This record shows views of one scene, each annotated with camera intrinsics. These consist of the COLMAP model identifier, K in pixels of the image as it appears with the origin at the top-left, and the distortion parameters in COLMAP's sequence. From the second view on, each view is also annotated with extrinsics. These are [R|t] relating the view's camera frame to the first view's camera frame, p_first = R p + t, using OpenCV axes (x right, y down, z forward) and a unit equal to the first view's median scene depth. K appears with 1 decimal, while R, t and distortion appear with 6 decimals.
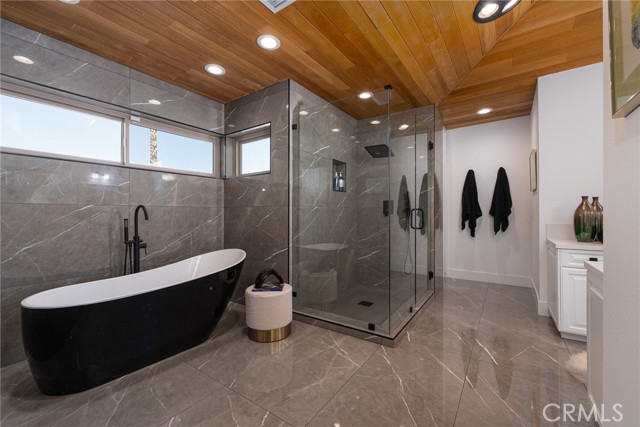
lens RADIAL K [[257.1, 0, 319.5], [0, 257.1, 211.2], [0, 0, 1]] dist [-0.002257, 0.000020]
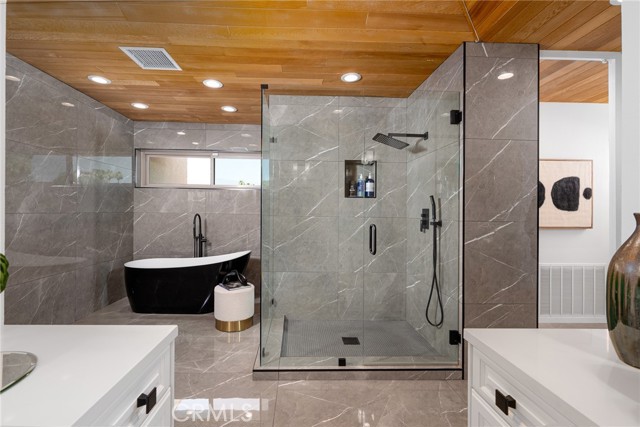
lens RADIAL K [[285.7, 0, 316.7], [0, 285.7, 211.1], [0, 0, 1]] dist [-0.001196, -0.000060]
pose [[0.619126, 0.013345, -0.785179, 1.054555], [-0.008806, 0.999911, 0.010051, -0.062246], [0.785243, 0.000692, 0.619188, 0.488693]]
